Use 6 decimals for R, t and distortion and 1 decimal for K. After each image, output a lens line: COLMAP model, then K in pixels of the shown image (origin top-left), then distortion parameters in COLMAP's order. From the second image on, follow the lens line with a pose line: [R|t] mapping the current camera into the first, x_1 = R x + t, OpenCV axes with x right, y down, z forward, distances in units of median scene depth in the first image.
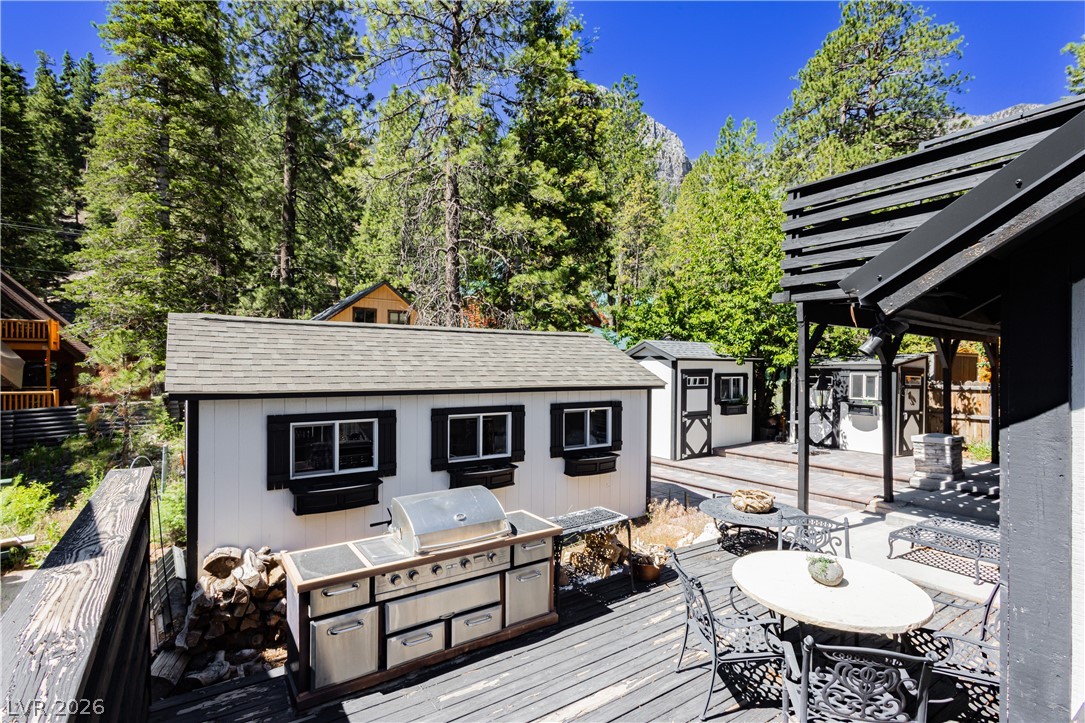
lens RADIAL K [[506.6, 0, 542.9], [0, 506.6, 366.3], [0, 0, 1]] dist [0.020088, -0.000429]
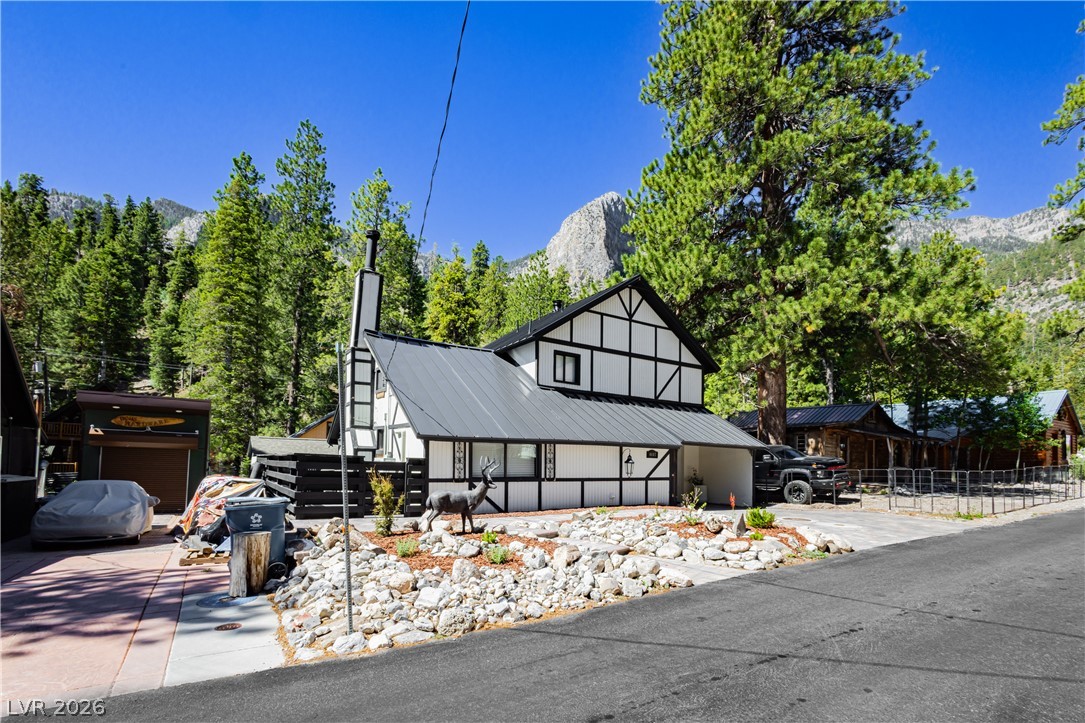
lens RADIAL K [[506.6, 0, 550.8], [0, 506.6, 442.3], [0, 0, 1]] dist [0.020088, -0.000429]
pose [[0.999766, 0.012909, -0.017347, 0.498163], [-0.013618, 0.999050, -0.041403, 0.023478], [0.016796, 0.041629, 0.998992, -0.866984]]
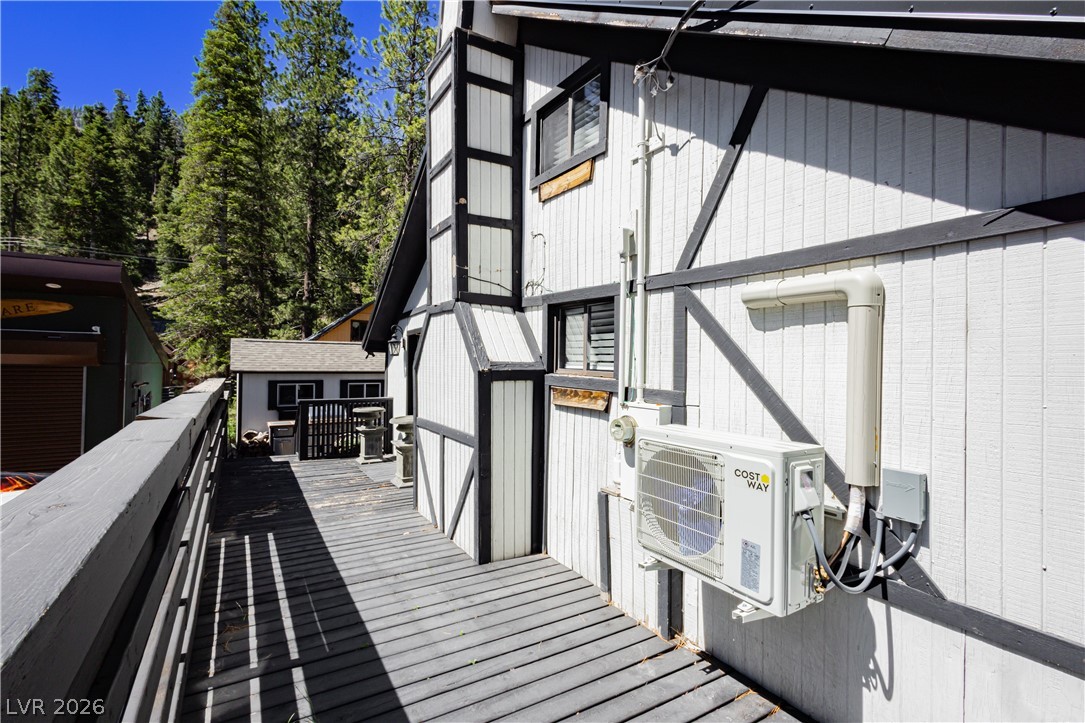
lens RADIAL K [[506.6, 0, 538.1], [0, 506.6, 356.9], [0, 0, 1]] dist [0.020088, -0.000429]
pose [[0.997395, 0.002149, -0.072106, 0.253624], [-0.003276, 0.999874, -0.015515, 0.004115], [0.072063, 0.015710, 0.997276, -0.370171]]
